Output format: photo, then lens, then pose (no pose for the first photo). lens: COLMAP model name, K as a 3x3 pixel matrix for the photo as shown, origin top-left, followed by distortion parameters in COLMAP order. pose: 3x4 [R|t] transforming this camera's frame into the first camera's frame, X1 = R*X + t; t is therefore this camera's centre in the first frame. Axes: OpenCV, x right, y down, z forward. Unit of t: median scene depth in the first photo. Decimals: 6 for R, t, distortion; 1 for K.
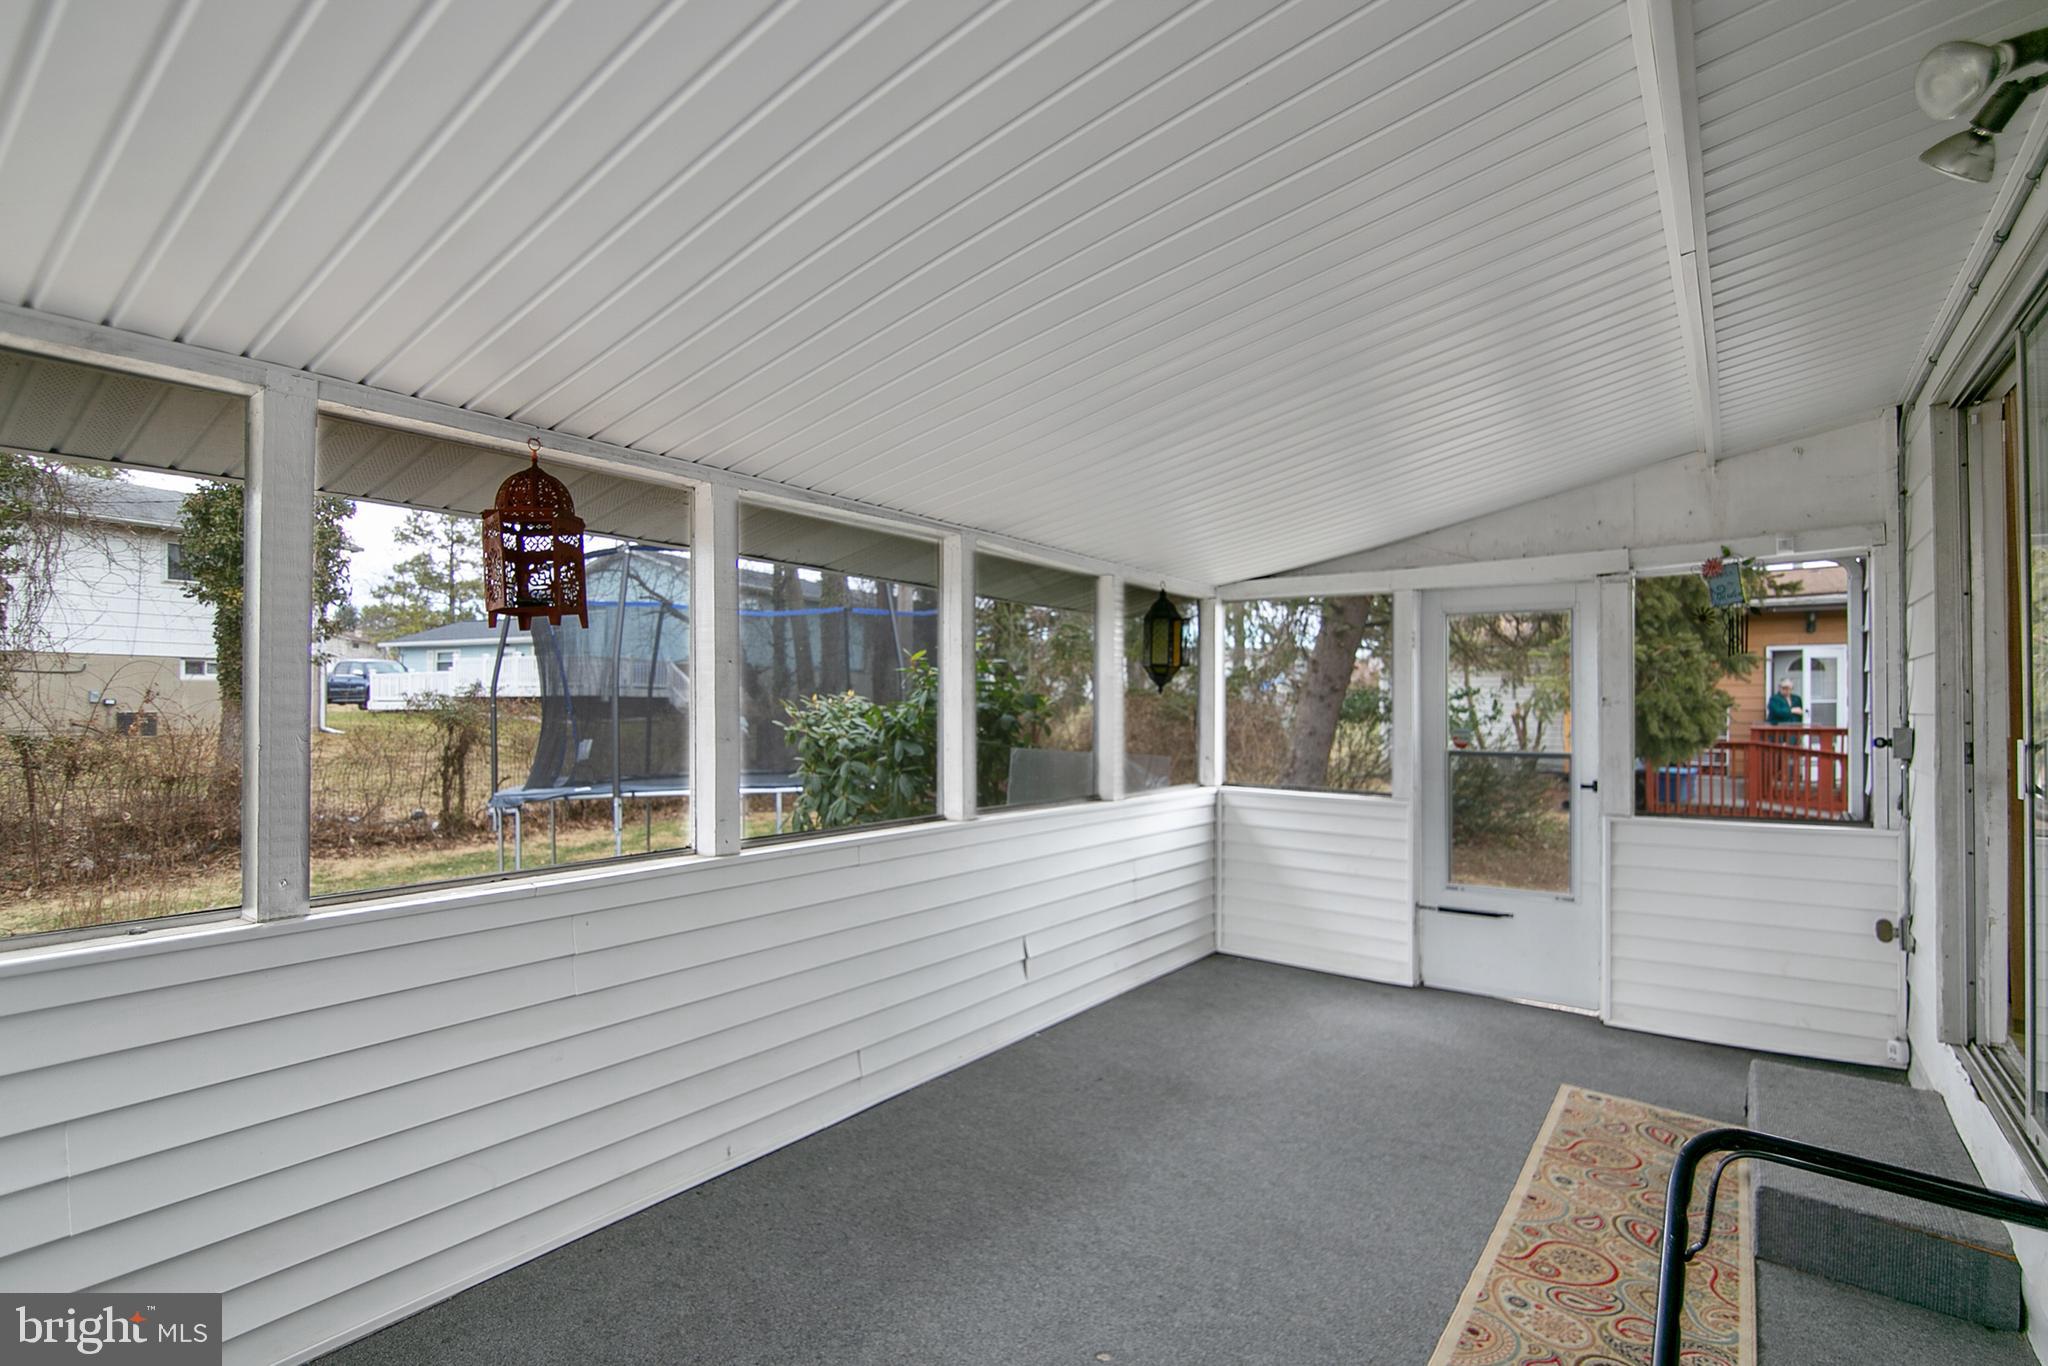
lens RADIAL K [[981.0, 0, 1049.0], [0, 981.0, 691.5], [0, 0, 1]] dist [-0.012777, -0.000126]
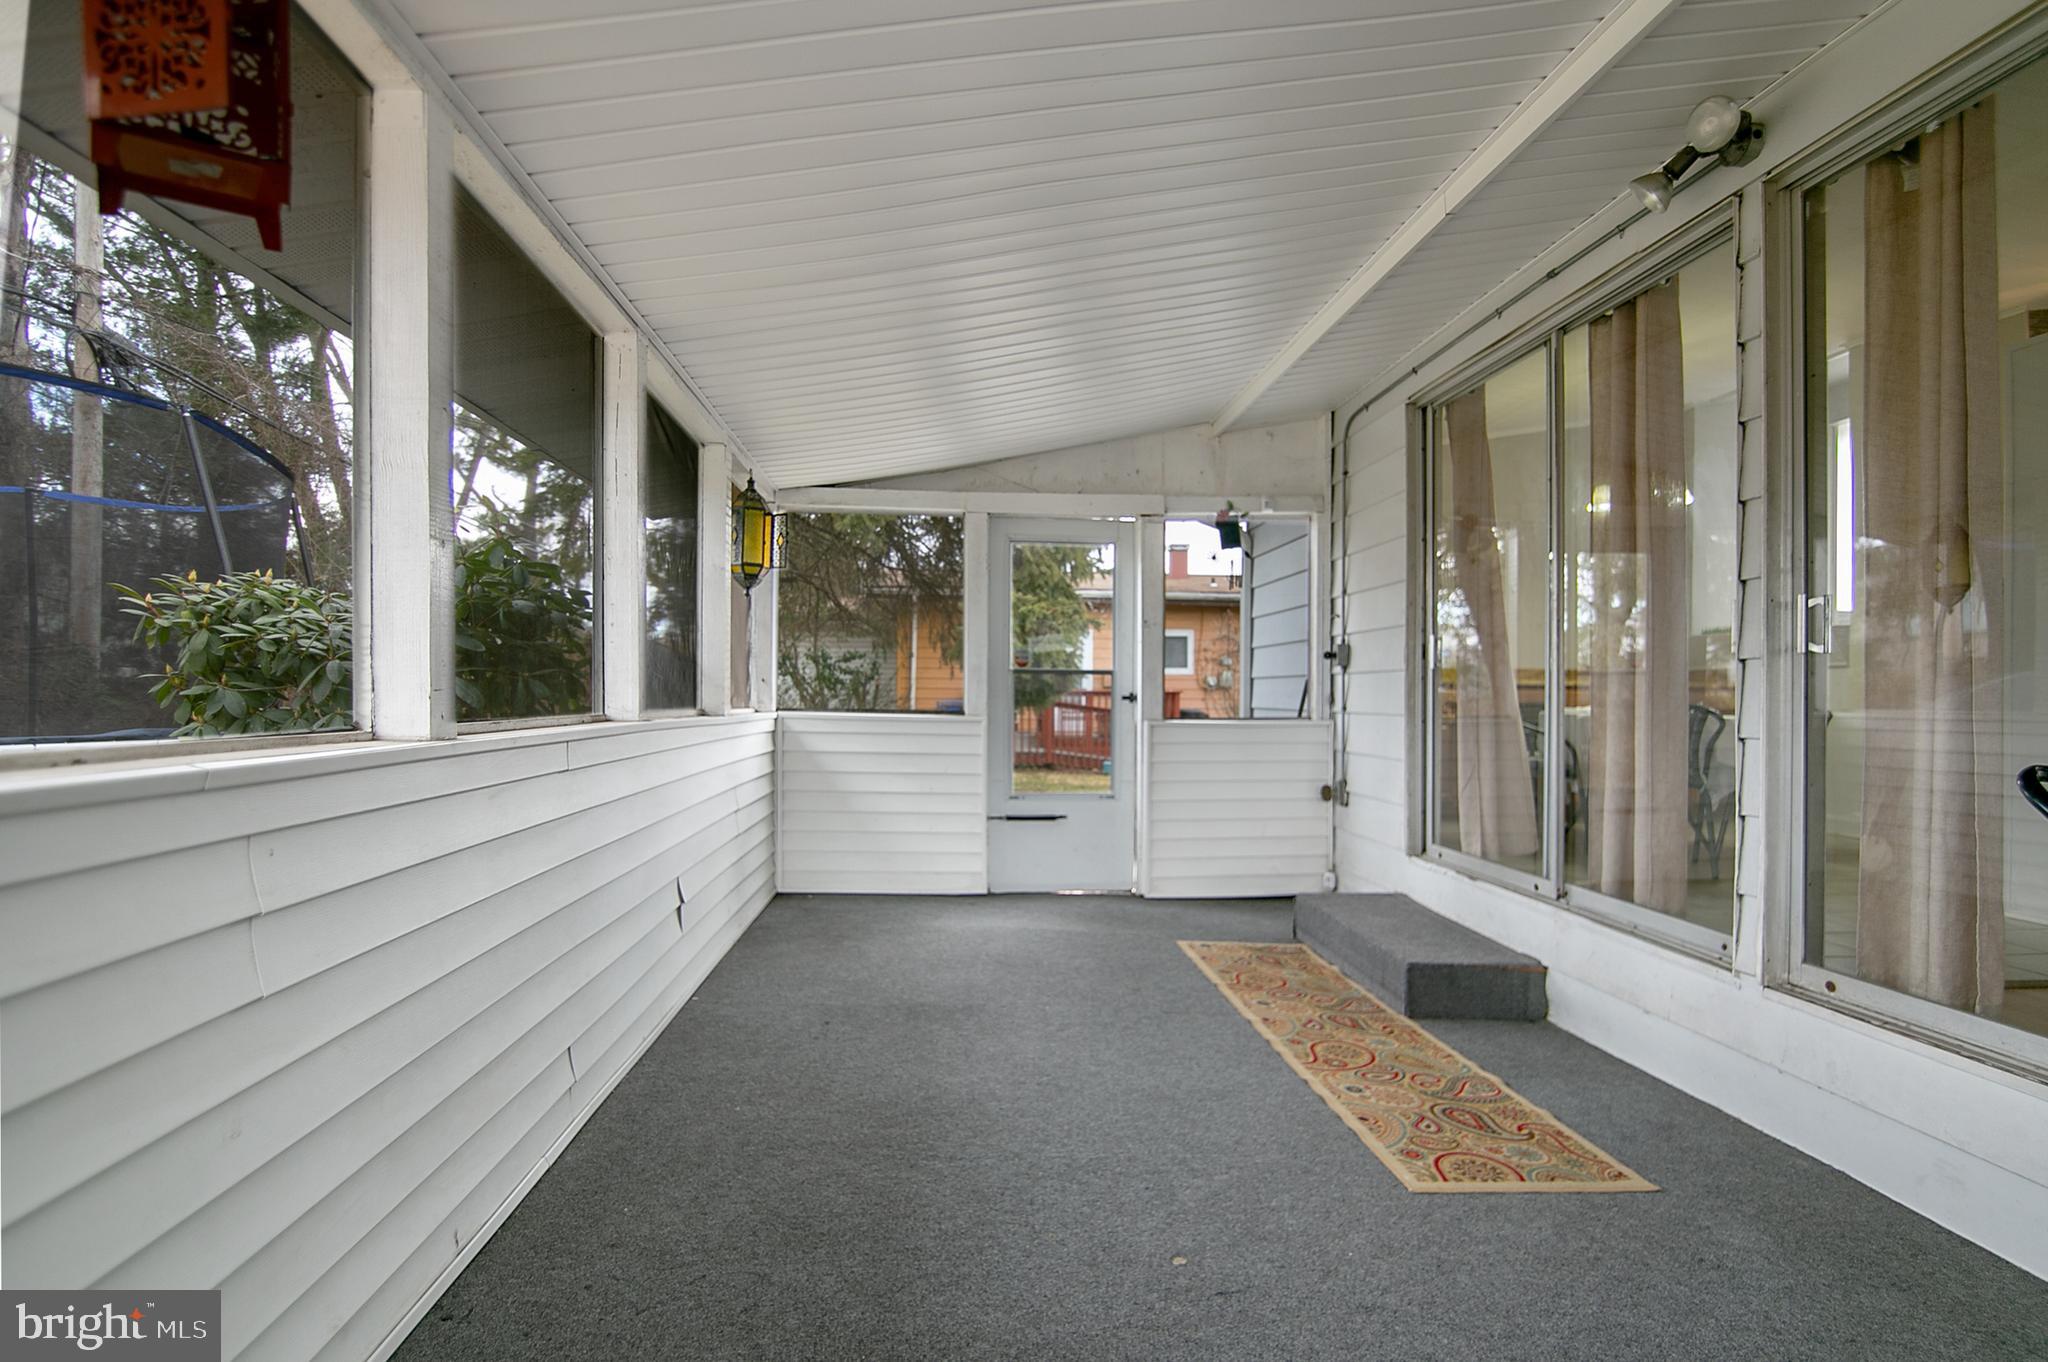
lens RADIAL K [[958.5, 0, 1034.1], [0, 958.5, 697.5], [0, 0, 1]] dist [-0.012882, -0.000377]
pose [[0.748527, 0.002964, 0.663098, -0.277456], [-0.015363, 0.999799, 0.012874, 0.081638], [-0.662926, -0.019824, 0.748422, 0.215060]]
